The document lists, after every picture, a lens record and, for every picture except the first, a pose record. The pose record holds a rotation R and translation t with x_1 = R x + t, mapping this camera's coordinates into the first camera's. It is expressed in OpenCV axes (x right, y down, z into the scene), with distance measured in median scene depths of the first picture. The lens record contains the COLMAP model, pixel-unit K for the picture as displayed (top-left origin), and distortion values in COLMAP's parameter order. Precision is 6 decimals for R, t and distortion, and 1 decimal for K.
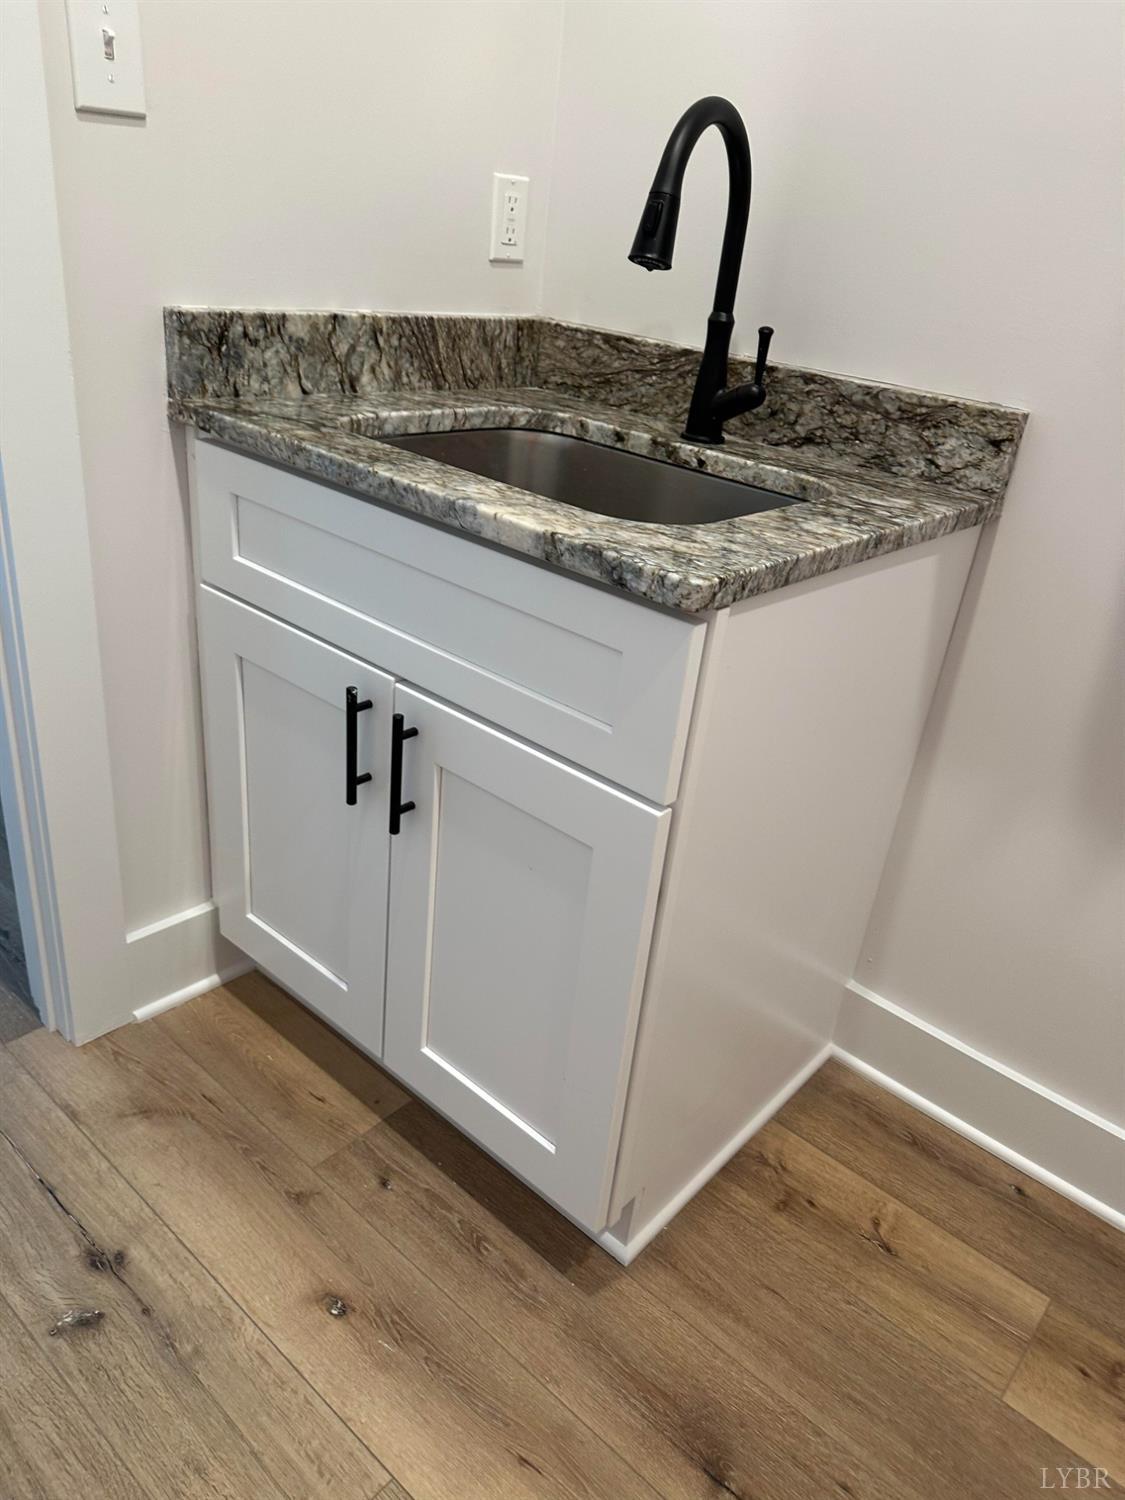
lens RADIAL K [[1054.8, 0, 562.5], [0, 1054.8, 750.0], [0, 0, 1]] dist [0.066822, -0.071196]
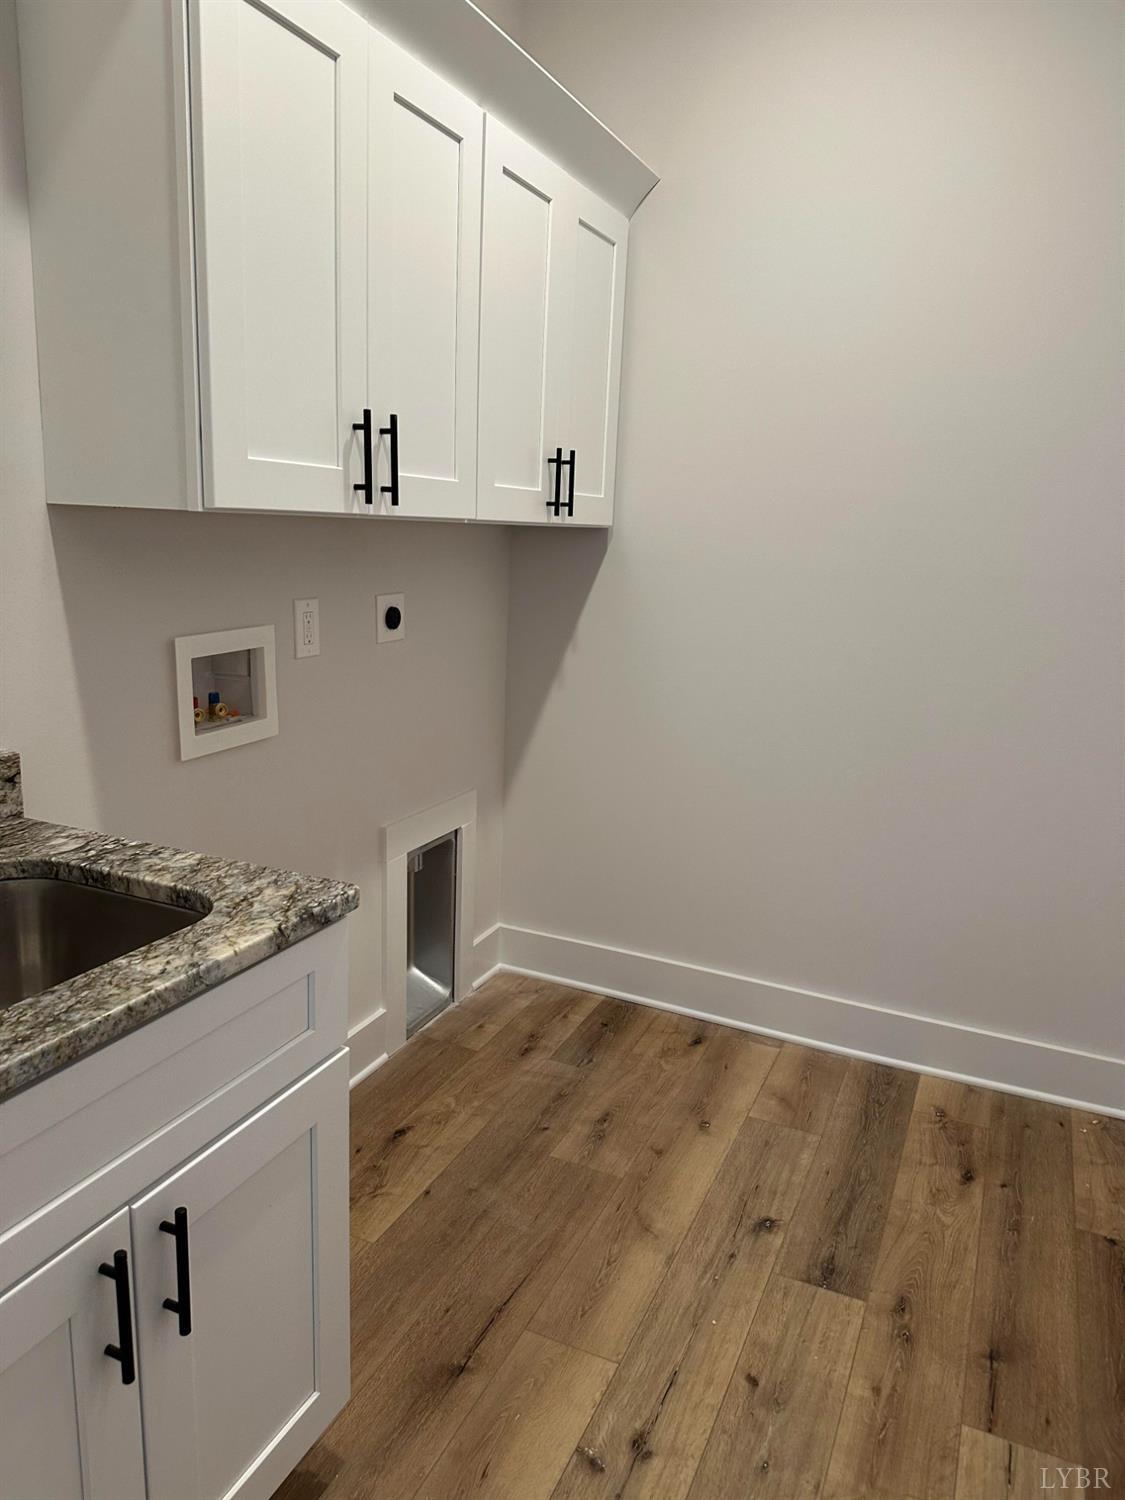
lens RADIAL K [[1044.2, 0, 567.6], [0, 1044.2, 753.3], [0, 0, 1]] dist [0.059612, -0.077735]
pose [[-0.274334, -0.326402, 0.904545, -1.132315], [0.380690, 0.826924, 0.413850, -0.735092], [-0.883072, 0.457884, -0.102595, 0.676723]]
